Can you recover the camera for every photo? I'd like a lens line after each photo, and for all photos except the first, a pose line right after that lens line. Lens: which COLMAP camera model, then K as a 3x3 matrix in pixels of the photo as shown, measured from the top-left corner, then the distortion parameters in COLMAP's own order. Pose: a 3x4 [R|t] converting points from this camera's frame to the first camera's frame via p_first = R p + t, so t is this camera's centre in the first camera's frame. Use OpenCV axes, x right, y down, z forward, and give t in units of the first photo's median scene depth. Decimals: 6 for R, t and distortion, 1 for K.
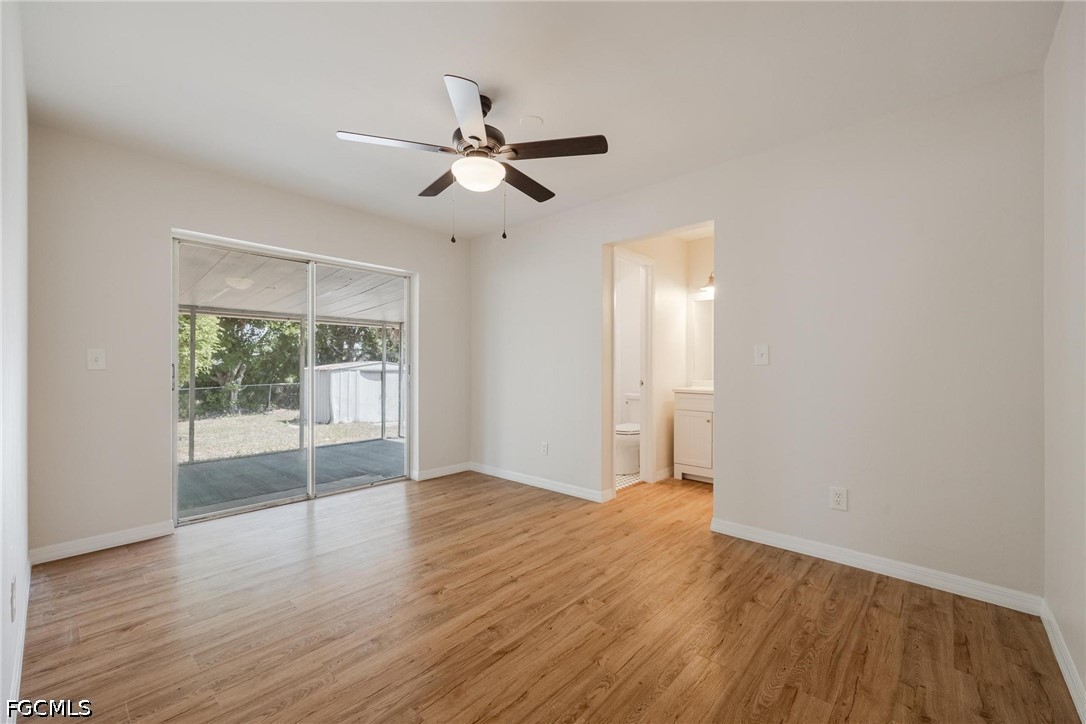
lens RADIAL K [[442.9, 0, 549.0], [0, 442.9, 365.2], [0, 0, 1]] dist [0.003455, 0.000551]
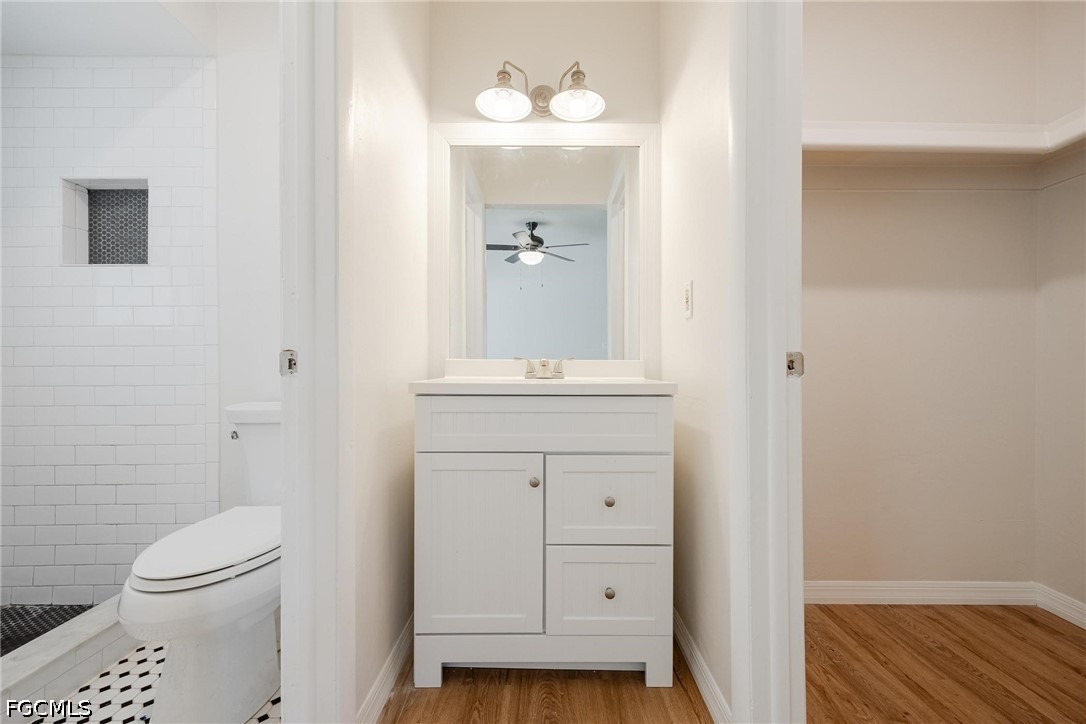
lens RADIAL K [[442.9, 0, 549.0], [0, 442.9, 365.2], [0, 0, 1]] dist [0.003455, 0.000551]
pose [[0.739467, -0.005485, 0.673170, 0.150680], [-0.001789, 0.999947, 0.010113, 0.038362], [-0.673190, -0.008683, 0.739418, 0.722296]]
